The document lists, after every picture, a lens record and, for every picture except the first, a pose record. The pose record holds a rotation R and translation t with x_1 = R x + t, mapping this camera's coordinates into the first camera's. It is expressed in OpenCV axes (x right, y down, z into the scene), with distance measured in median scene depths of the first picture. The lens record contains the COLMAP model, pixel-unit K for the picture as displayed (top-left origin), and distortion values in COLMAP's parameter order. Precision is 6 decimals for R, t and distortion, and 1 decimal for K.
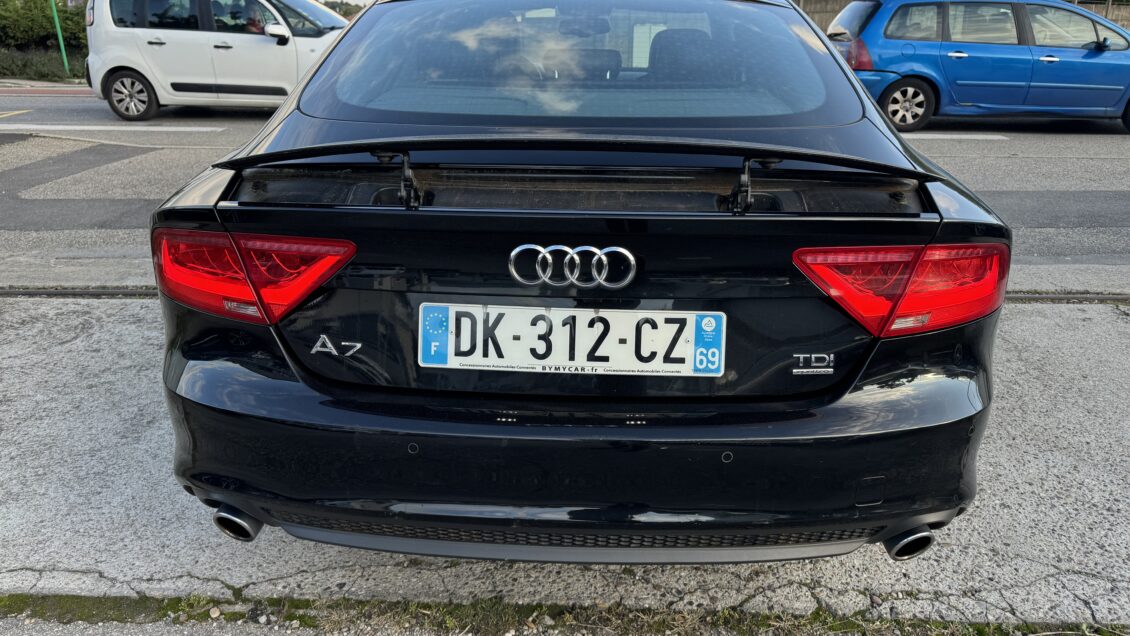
lens RADIAL K [[808.9, 0, 573.0], [0, 808.9, 288.9], [0, 0, 1]] dist [0.020542, -0.019175]
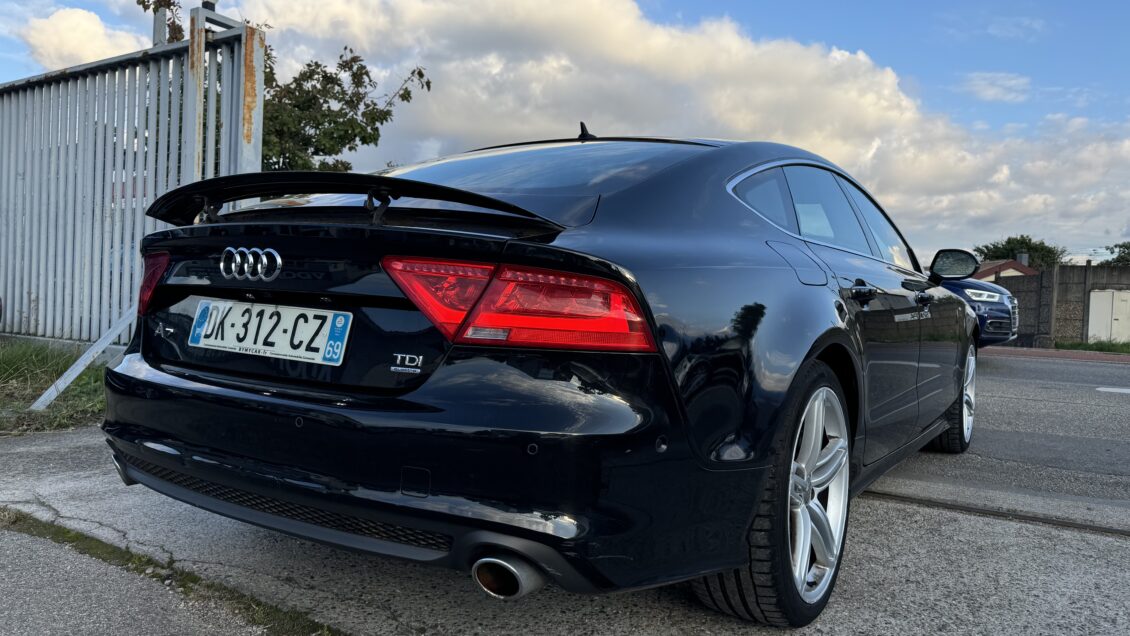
lens RADIAL K [[808.9, 0, 565.9], [0, 808.9, 322.8], [0, 0, 1]] dist [0.020542, -0.019175]
pose [[0.847222, 0.038802, -0.529820, 1.078230], [-0.186689, 0.955463, -0.228555, 0.254930], [0.497356, 0.292548, 0.816733, 0.194453]]
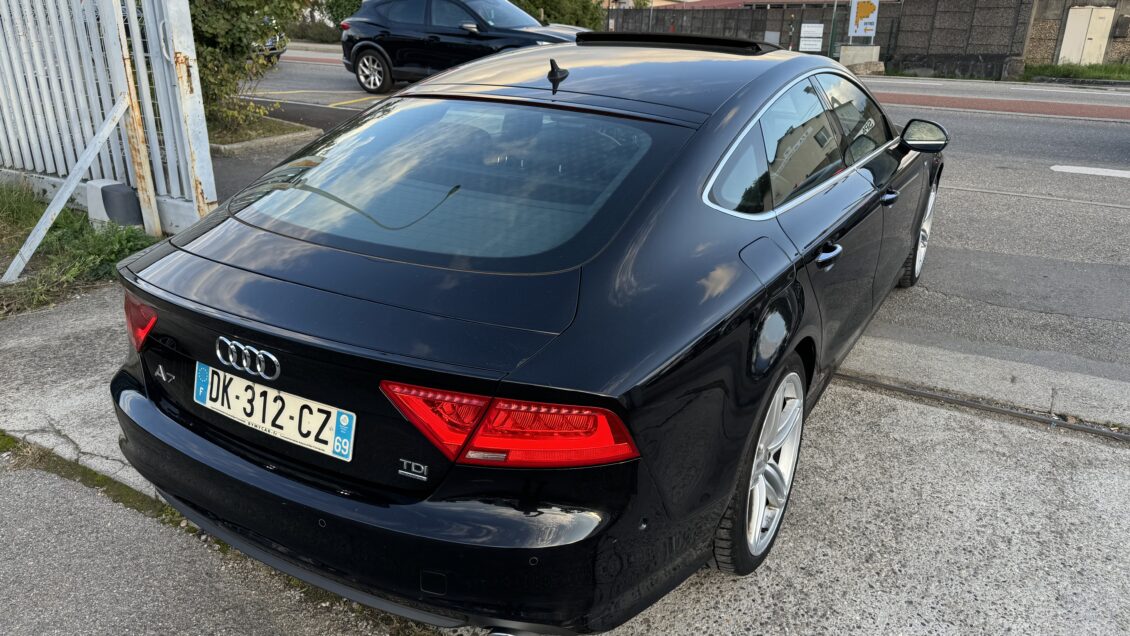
lens RADIAL K [[808.9, 0, 570.0], [0, 808.9, 325.7], [0, 0, 1]] dist [0.020542, -0.019175]
pose [[0.875446, 0.182272, -0.447628, 1.024823], [-0.147722, 0.982750, 0.111266, -0.298009], [0.460187, -0.031283, 0.887271, 0.033462]]
